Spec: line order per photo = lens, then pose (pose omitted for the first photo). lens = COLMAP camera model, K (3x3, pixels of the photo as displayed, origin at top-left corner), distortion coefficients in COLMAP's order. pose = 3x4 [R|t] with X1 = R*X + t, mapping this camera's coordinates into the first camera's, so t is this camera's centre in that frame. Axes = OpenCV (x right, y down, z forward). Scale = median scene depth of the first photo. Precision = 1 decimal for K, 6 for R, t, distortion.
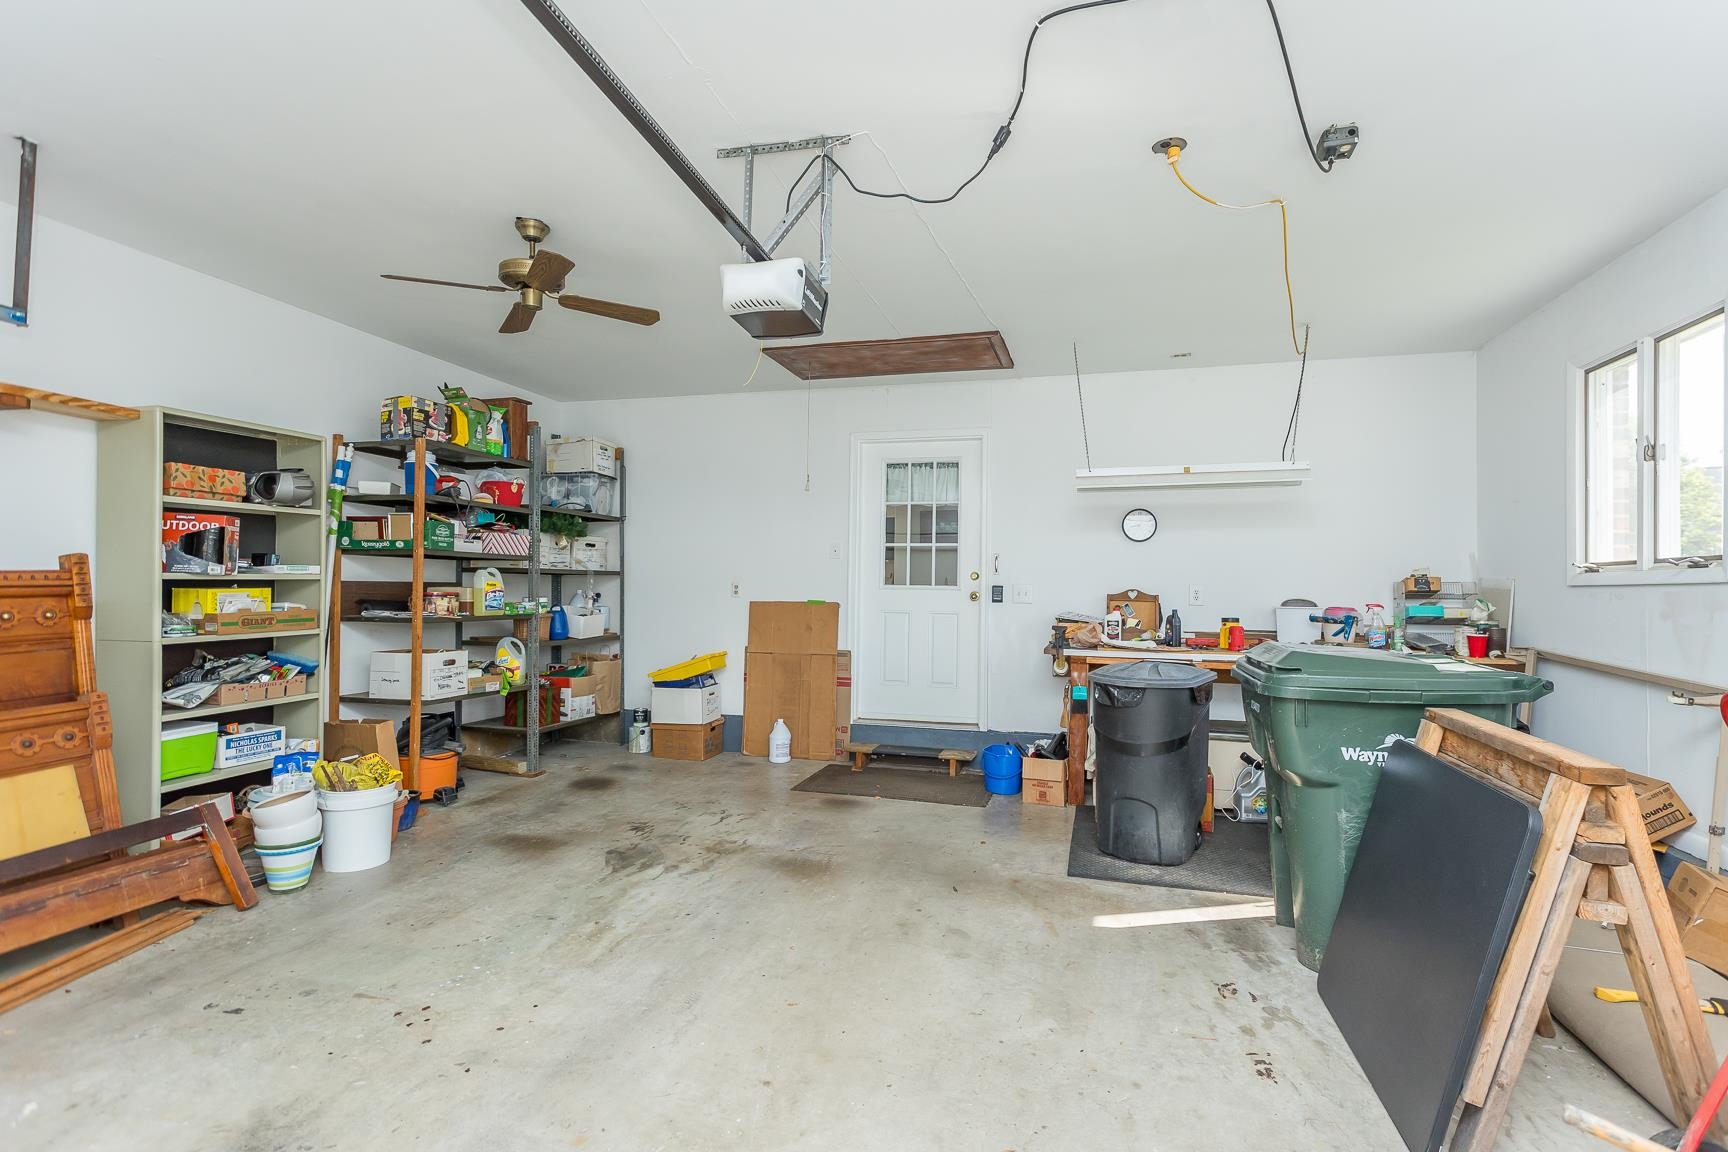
lens RADIAL K [[857.0, 0, 886.3], [0, 857.0, 579.7], [0, 0, 1]] dist [0.005177, 0.000854]
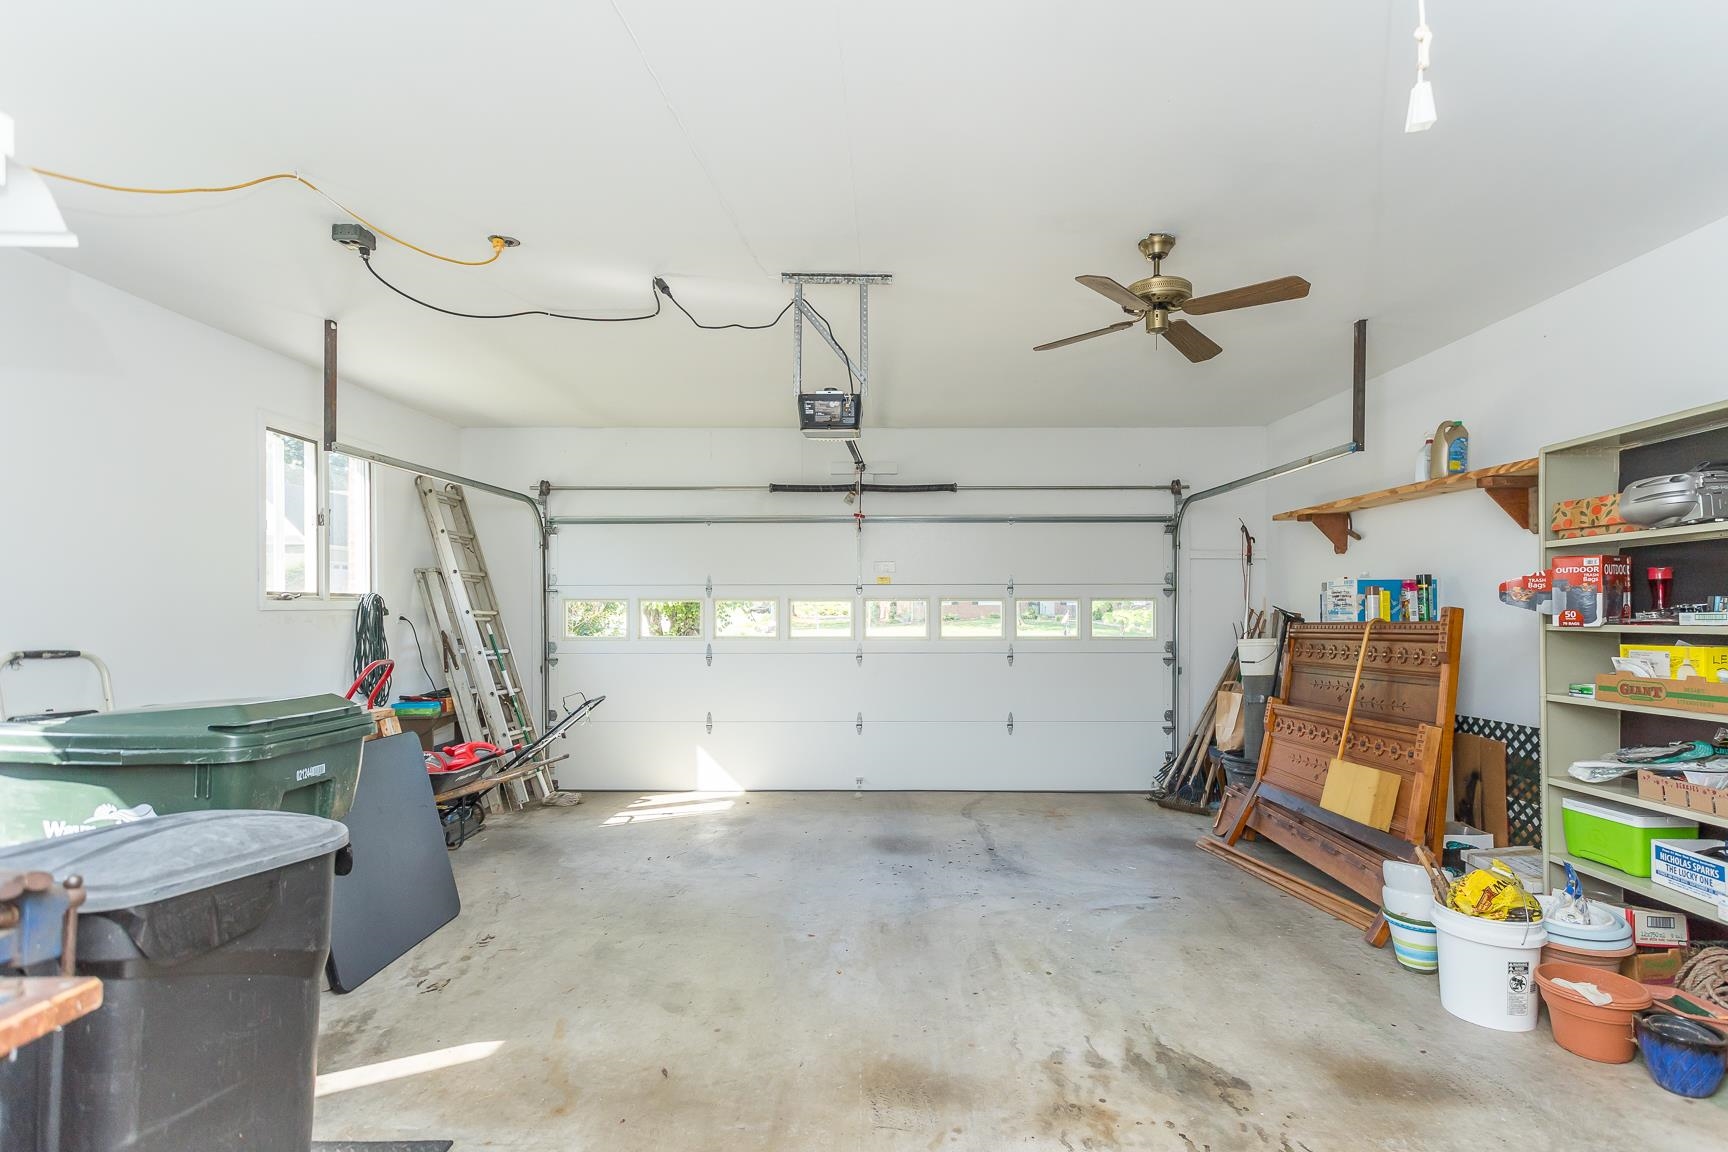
lens RADIAL K [[857.0, 0, 886.3], [0, 857.0, 579.7], [0, 0, 1]] dist [0.005177, 0.000854]
pose [[-0.971961, -0.020462, -0.234250, 0.073360], [-0.010407, 0.998974, -0.044082, -0.006844], [0.234912, -0.040408, -0.971176, 1.645951]]
